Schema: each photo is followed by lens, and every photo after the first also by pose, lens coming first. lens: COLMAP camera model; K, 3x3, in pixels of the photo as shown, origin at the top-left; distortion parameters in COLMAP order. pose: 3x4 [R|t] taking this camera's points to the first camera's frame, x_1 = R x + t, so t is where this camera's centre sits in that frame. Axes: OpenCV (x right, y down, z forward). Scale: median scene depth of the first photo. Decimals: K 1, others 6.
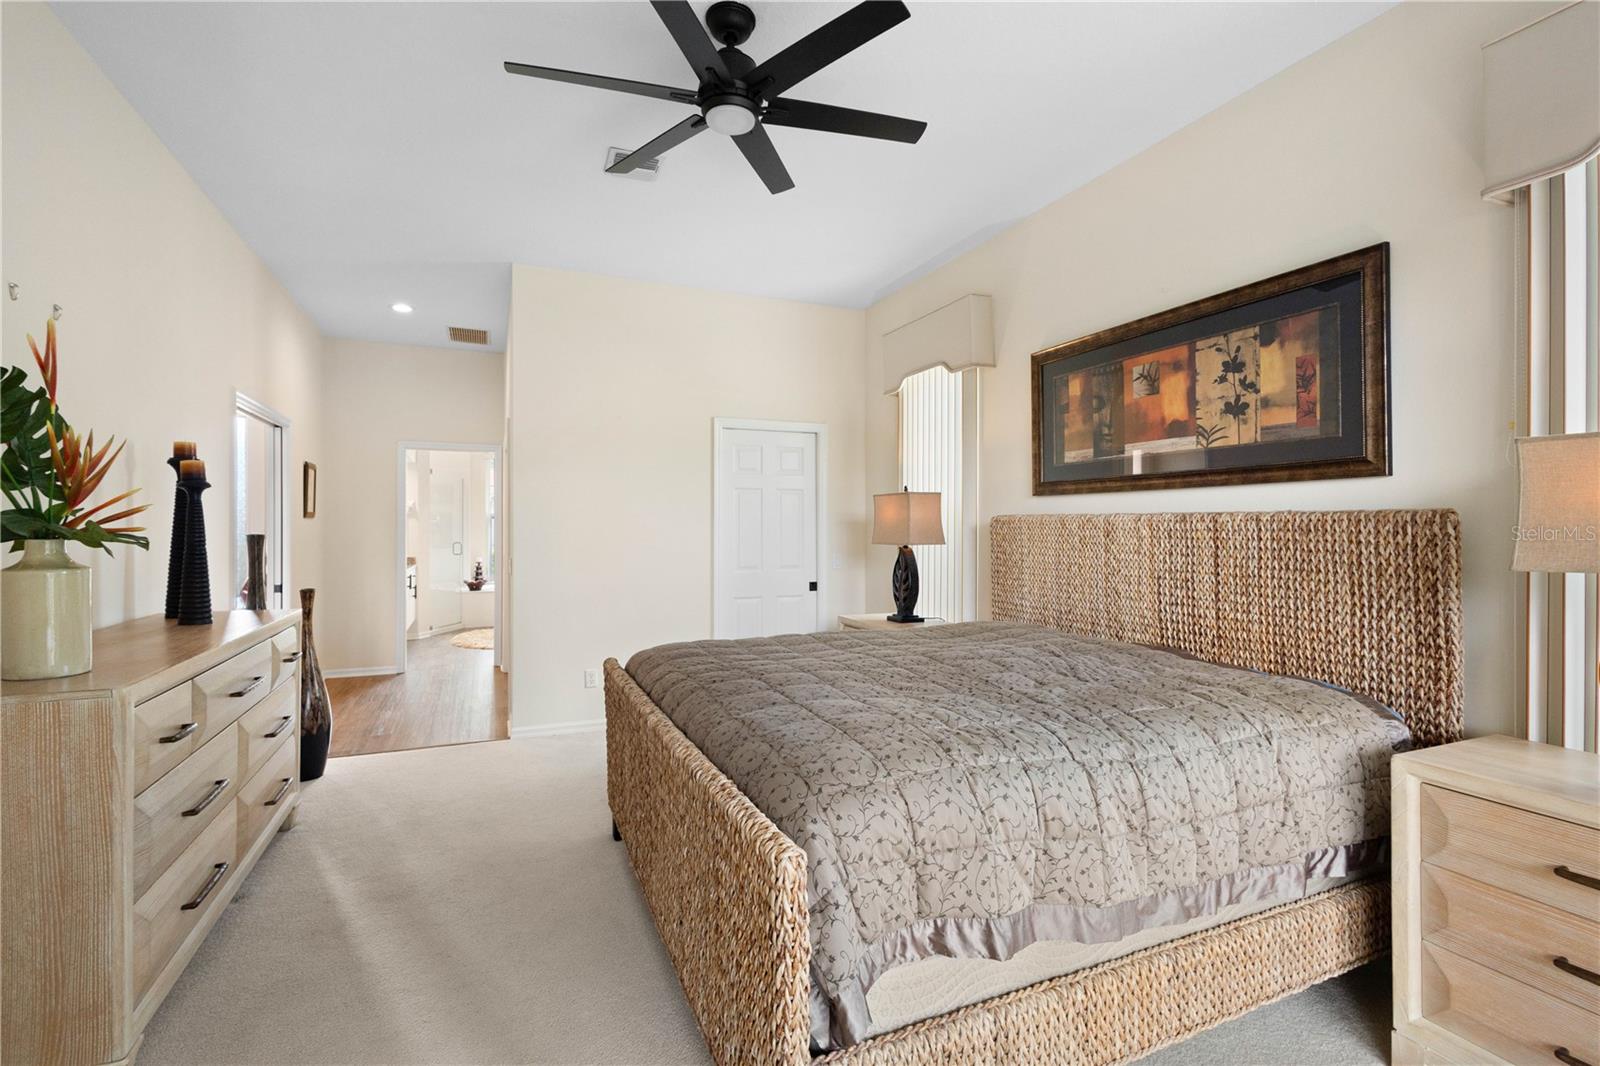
lens RADIAL K [[738.2, 0, 800.0], [0, 738.2, 533.0], [0, 0, 1]] dist [0.017688, 0.000098]
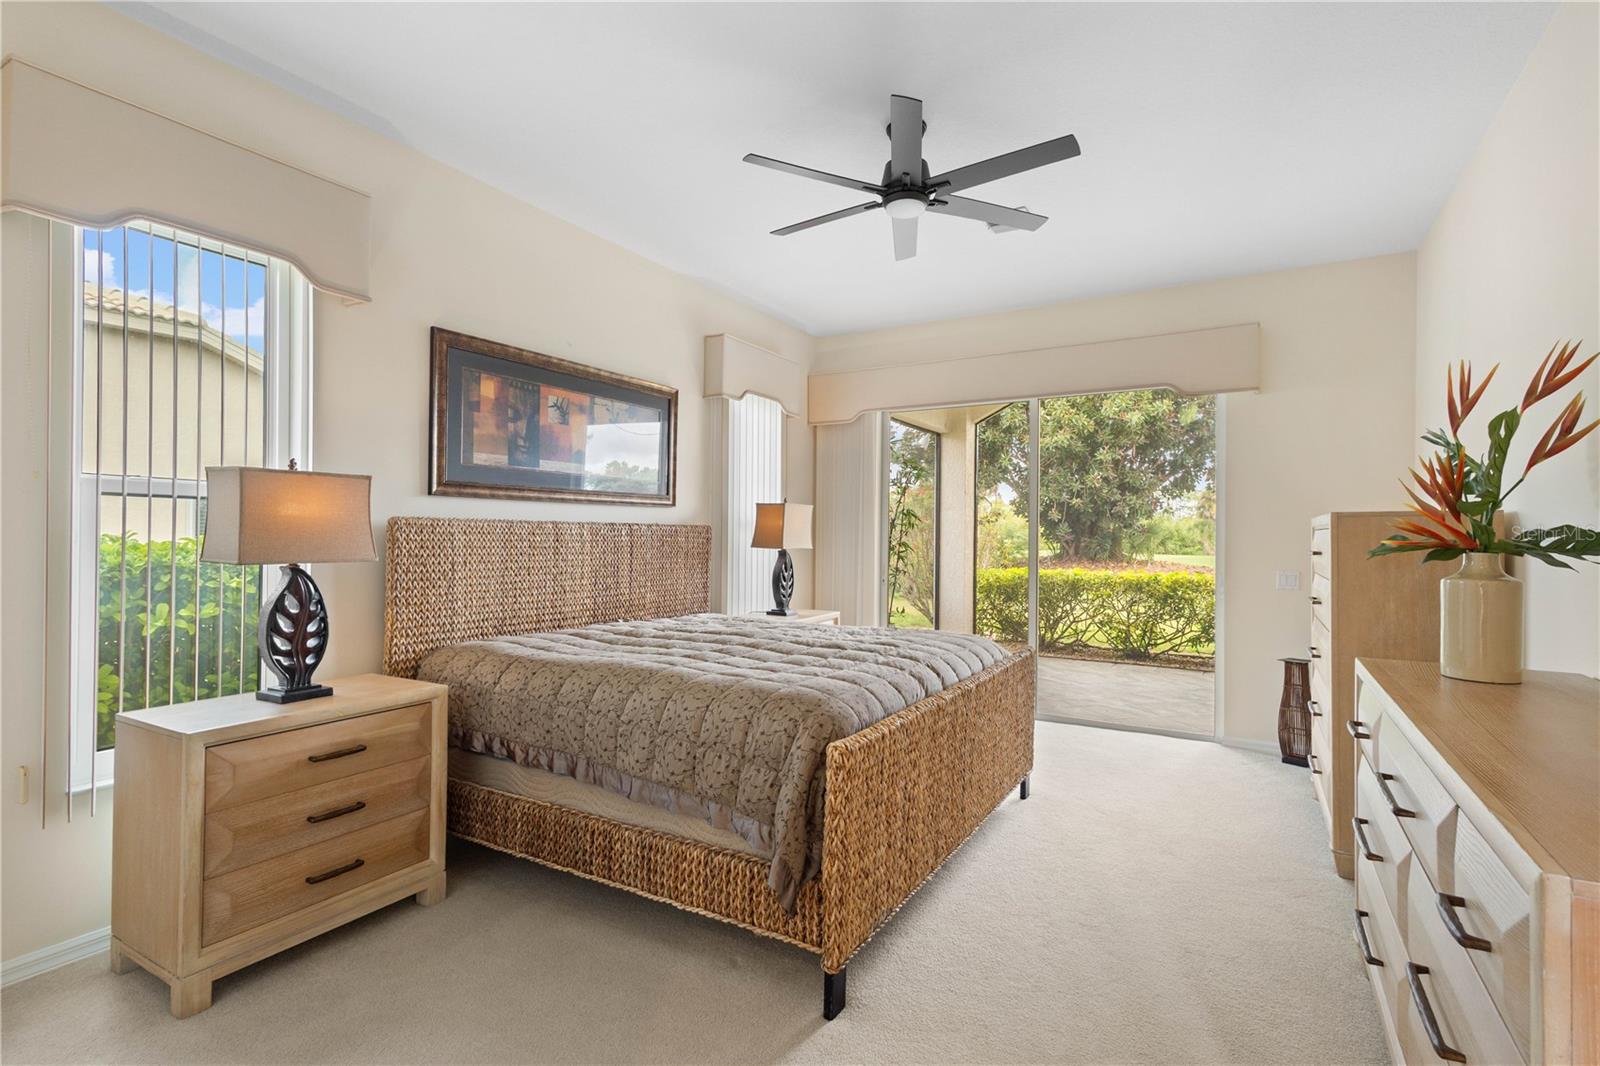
lens RADIAL K [[738.2, 0, 800.0], [0, 738.2, 533.0], [0, 0, 1]] dist [0.017688, 0.000098]
pose [[-0.603522, -0.001177, 0.797345, -0.666409], [0.006068, 0.999963, 0.006069, -0.011915], [-0.797323, 0.008501, -0.603493, 1.302684]]
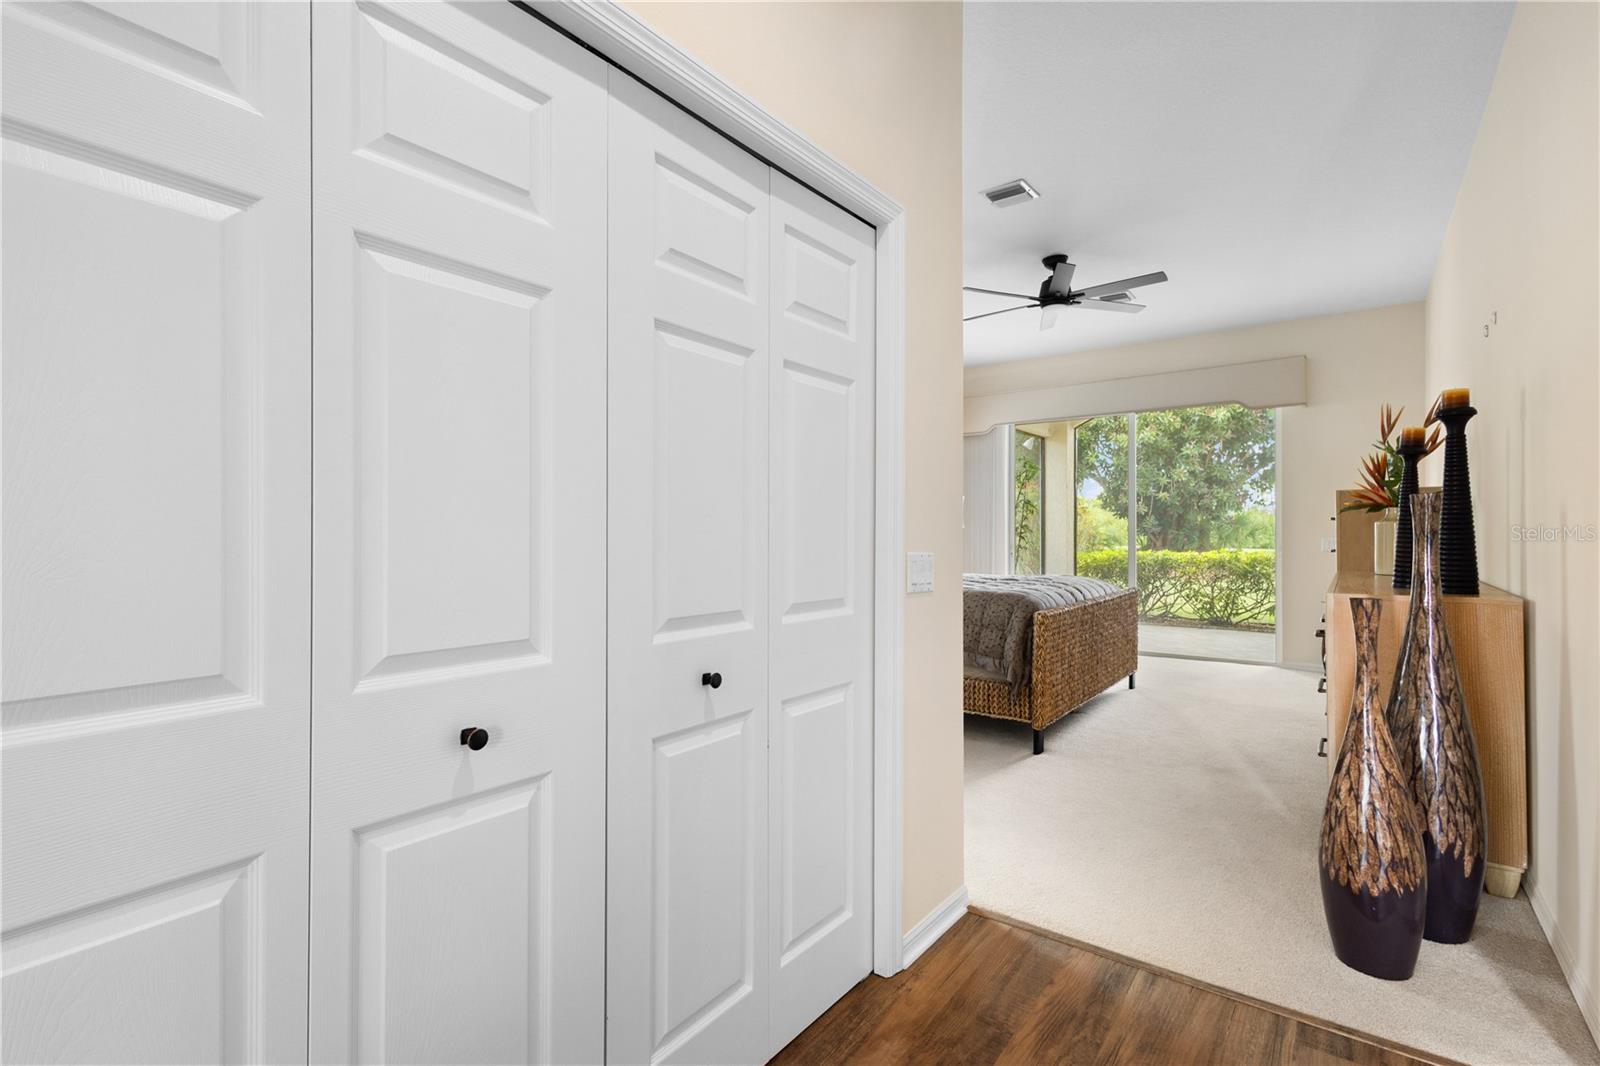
lens RADIAL K [[738.2, 0, 800.0], [0, 738.2, 533.0], [0, 0, 1]] dist [0.017688, 0.000098]
pose [[-0.522918, 0.006435, 0.852359, -1.028714], [0.018243, 0.999827, 0.003644, 0.031435], [-0.852188, 0.017455, -0.522945, 1.890253]]
